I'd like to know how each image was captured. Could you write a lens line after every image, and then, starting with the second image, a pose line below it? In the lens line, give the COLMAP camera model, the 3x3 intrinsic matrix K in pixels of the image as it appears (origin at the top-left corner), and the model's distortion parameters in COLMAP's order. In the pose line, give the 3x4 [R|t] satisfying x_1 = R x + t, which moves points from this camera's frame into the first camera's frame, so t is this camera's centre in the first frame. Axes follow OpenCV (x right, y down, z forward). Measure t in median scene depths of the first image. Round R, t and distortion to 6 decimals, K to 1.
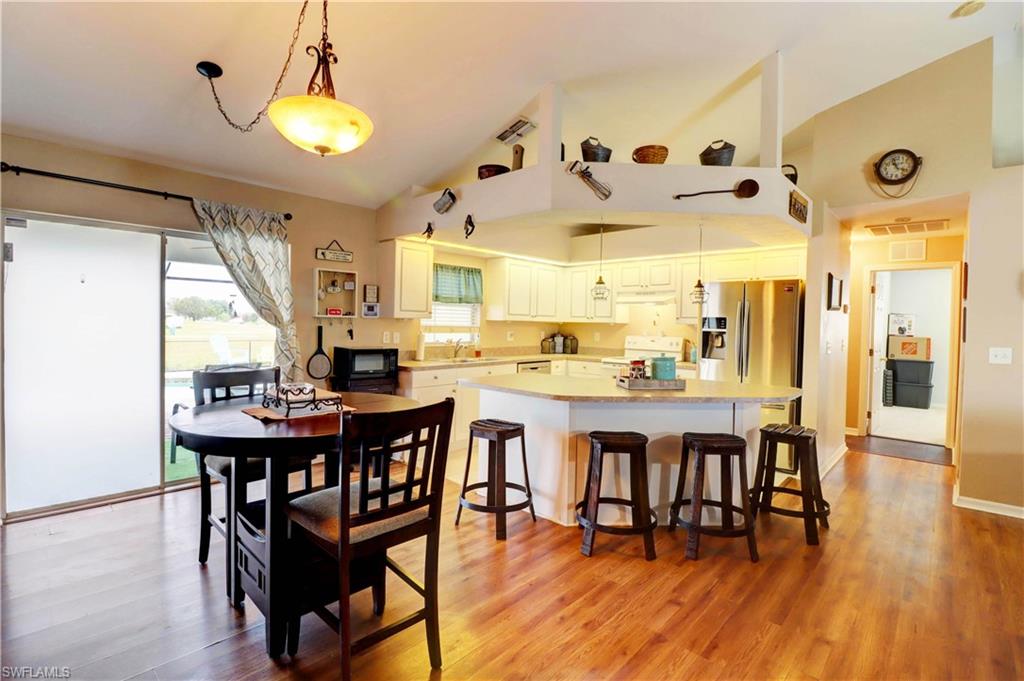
lens RADIAL K [[474.7, 0, 507.3], [0, 474.7, 332.4], [0, 0, 1]] dist [-0.001142, -0.012326]
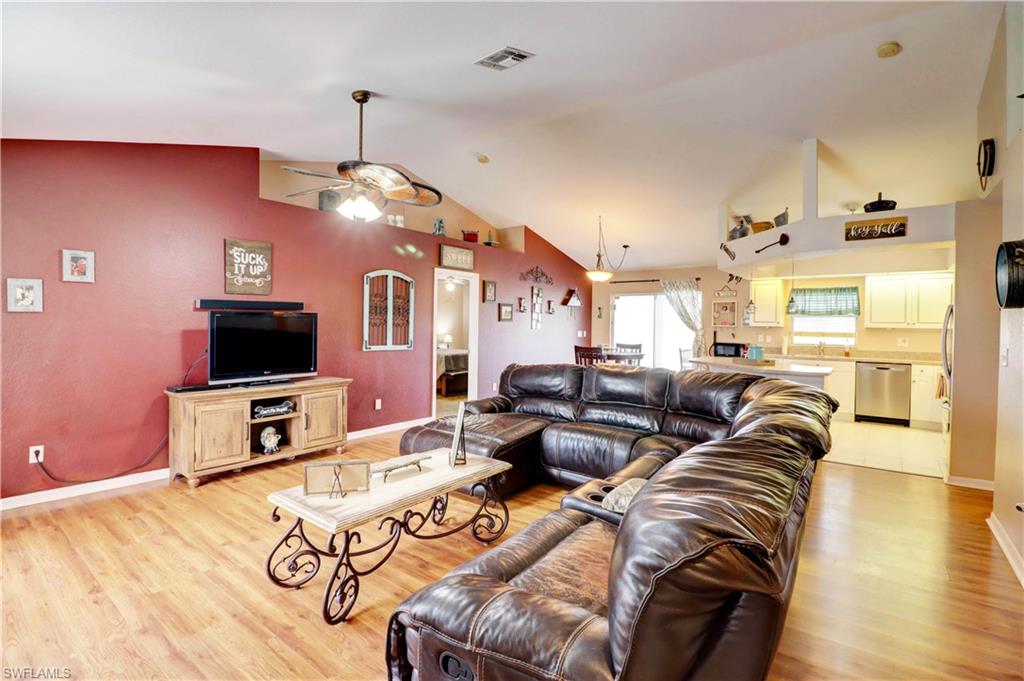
lens RADIAL K [[474.7, 0, 503.0], [0, 474.7, 332.0], [0, 0, 1]] dist [-0.001142, -0.012326]
pose [[0.082522, -0.003766, -0.996582, 1.413394], [-0.031996, 0.999467, -0.006426, 0.029917], [0.996075, 0.032417, 0.082358, -0.030315]]
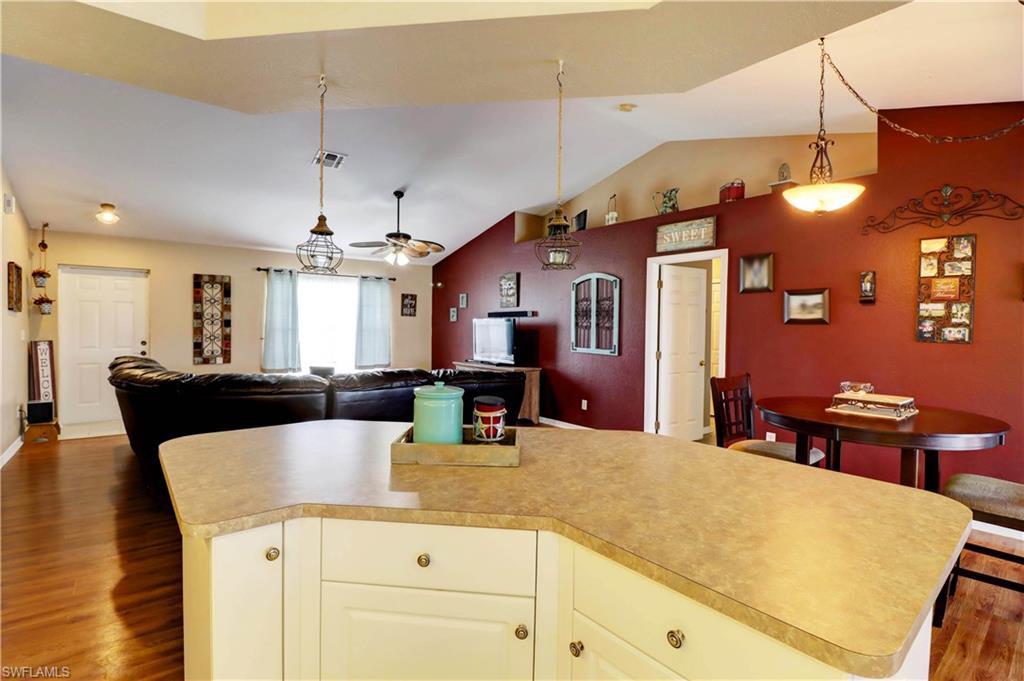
lens RADIAL K [[474.7, 0, 510.8], [0, 474.7, 335.8], [0, 0, 1]] dist [-0.001142, -0.012326]
pose [[-0.989744, -0.037447, 0.137855, 0.132856], [-0.031034, 0.998347, 0.048381, -0.022824], [-0.139439, 0.043606, -0.989270, 1.082142]]
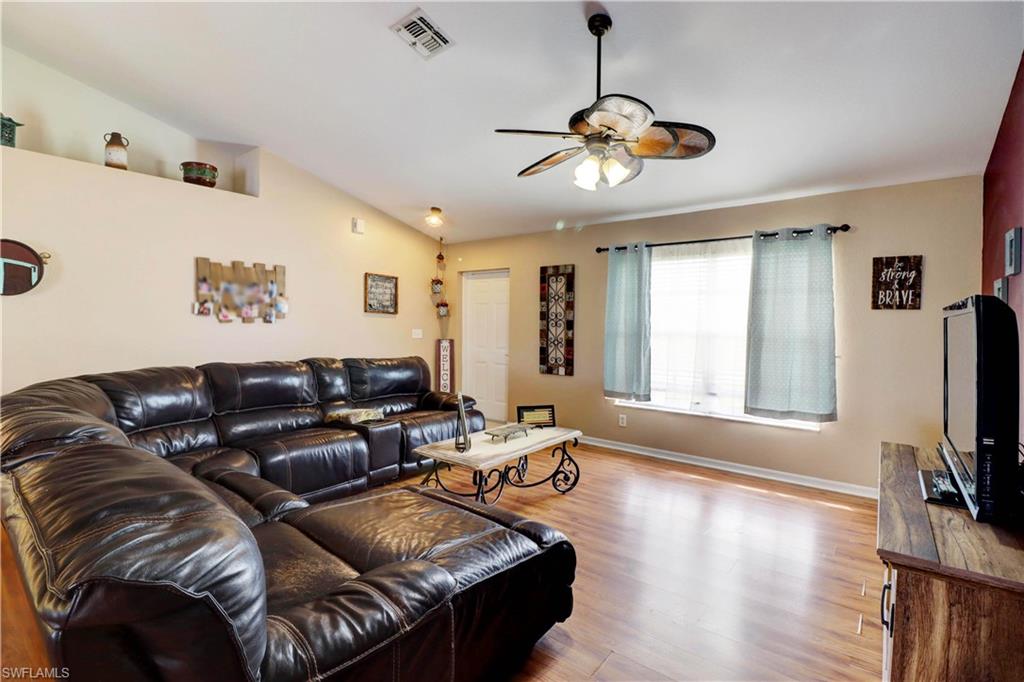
lens RADIAL K [[474.7, 0, 506.9], [0, 474.7, 331.6], [0, 0, 1]] dist [-0.001142, -0.012326]
pose [[-0.077735, -0.043054, 0.996044, 0.062598], [0.005933, 0.999029, 0.043646, 0.002505], [-0.996956, 0.009302, -0.077404, -0.048043]]
